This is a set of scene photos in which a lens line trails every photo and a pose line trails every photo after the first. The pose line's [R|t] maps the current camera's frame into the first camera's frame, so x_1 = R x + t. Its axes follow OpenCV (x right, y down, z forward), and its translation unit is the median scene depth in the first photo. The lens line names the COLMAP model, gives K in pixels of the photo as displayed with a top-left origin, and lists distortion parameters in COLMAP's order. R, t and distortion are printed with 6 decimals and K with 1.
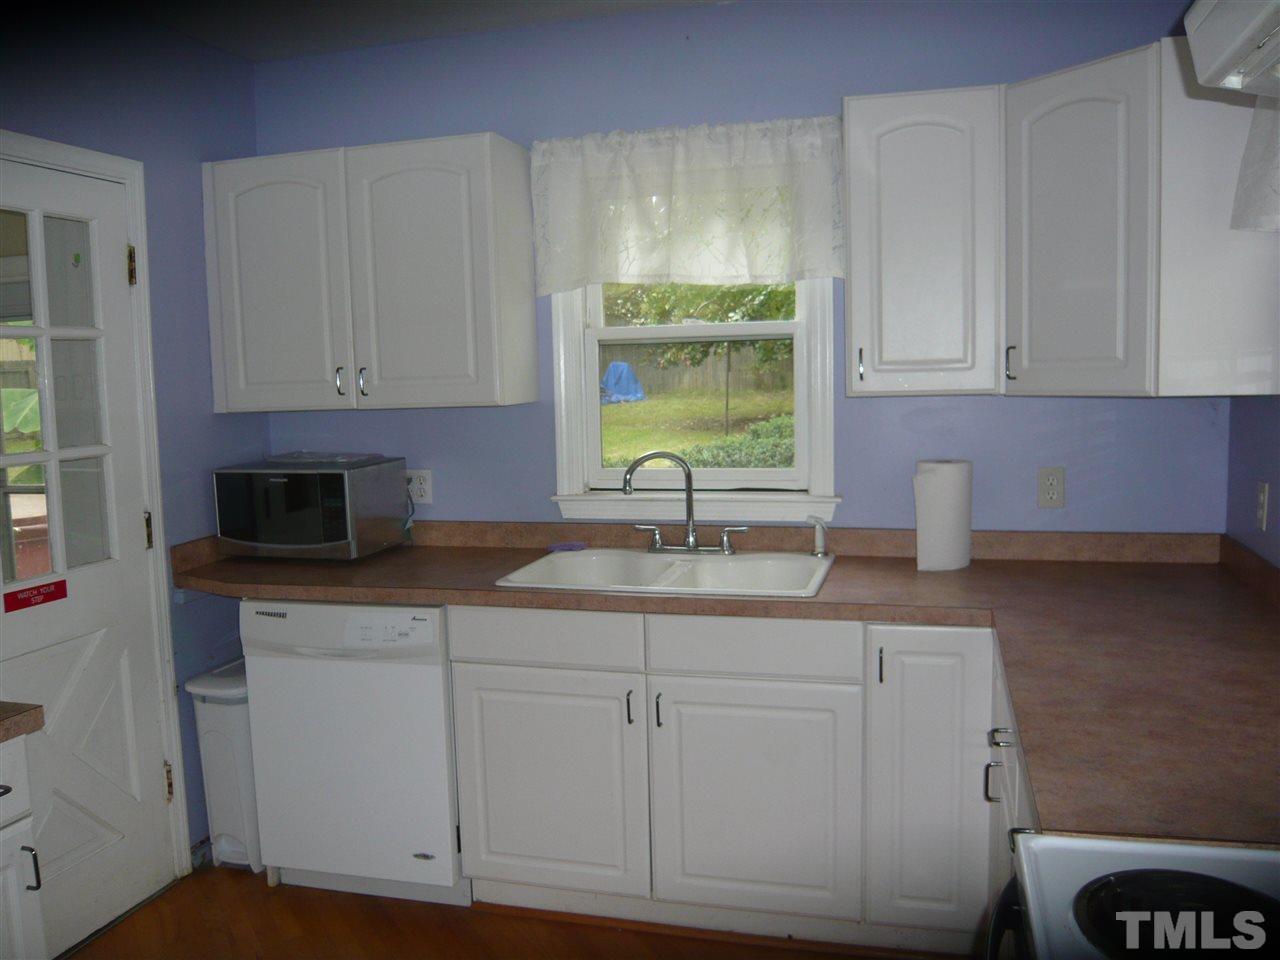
lens RADIAL K [[1100.5, 0, 617.8], [0, 1100.5, 495.5], [0, 0, 1]] dist [-0.097106, 0.054641]
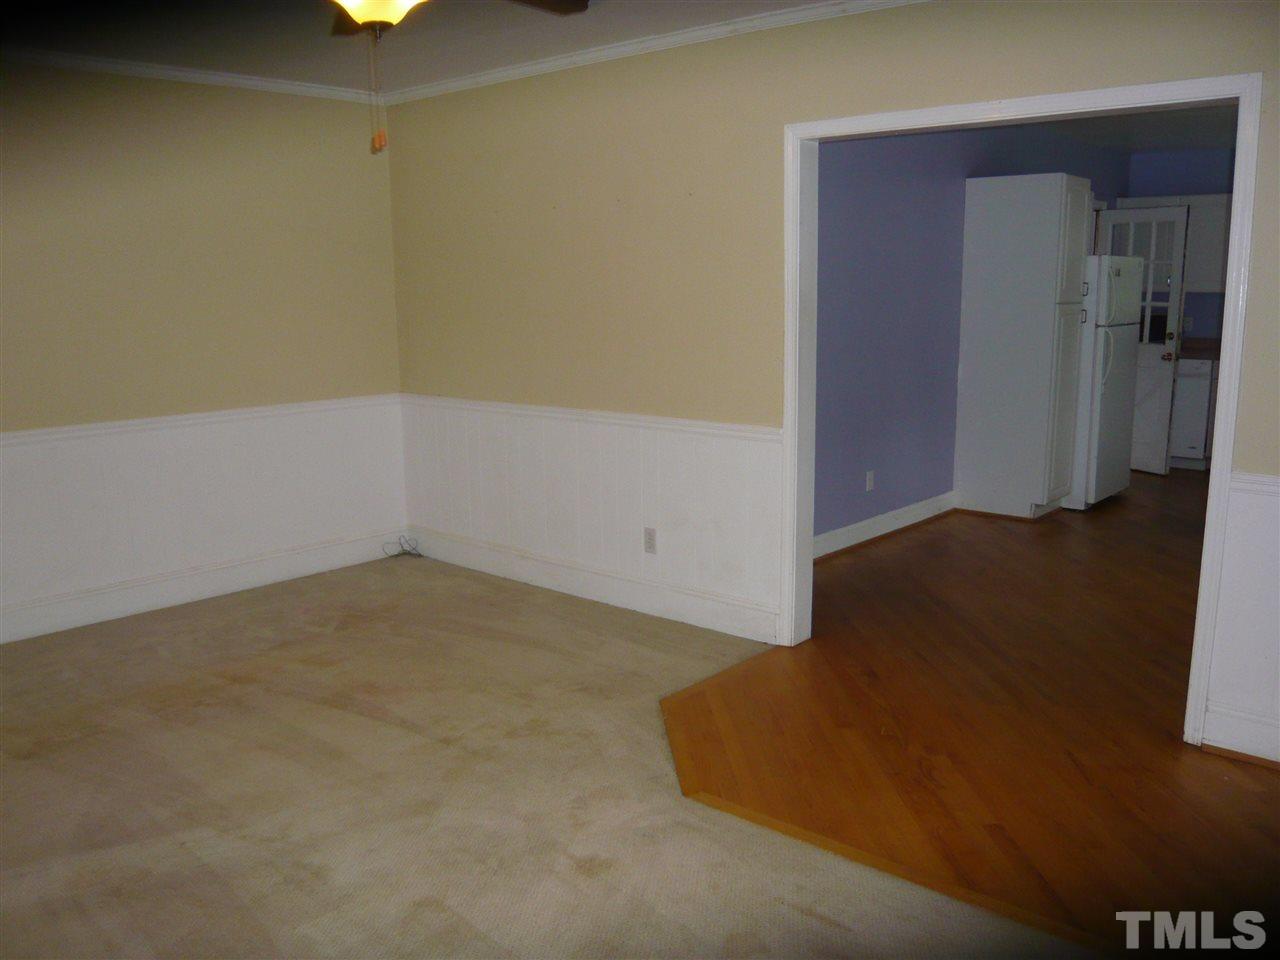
lens RADIAL K [[1111.3, 0, 640.0], [0, 1111.3, 480.0], [0, 0, 1]] dist [-0.081630, -0.002367]
pose [[0.897792, 0.102517, -0.428322, -0.233432], [-0.069484, 0.993322, 0.092104, 0.235122], [0.434903, -0.052929, 0.898920, -2.103308]]
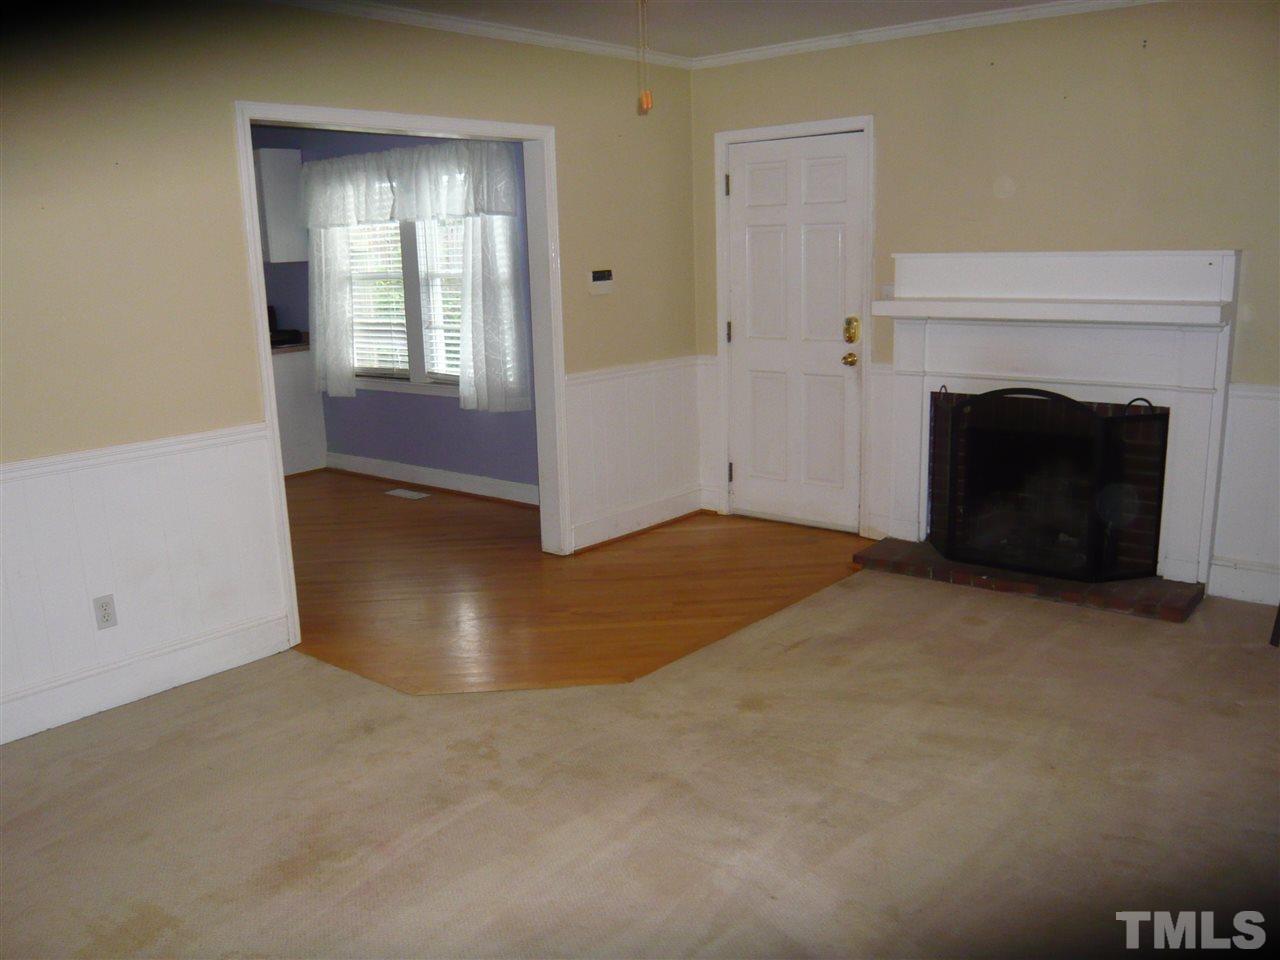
lens RADIAL K [[1062.9, 0, 638.3], [0, 1062.9, 499.4], [0, 0, 1]] dist [-0.052739, 0.001107]
pose [[0.408672, -0.177610, 0.895233, -1.658320], [0.110411, 0.983299, 0.144679, 0.242349], [-0.905978, 0.039717, 0.421457, -1.697213]]
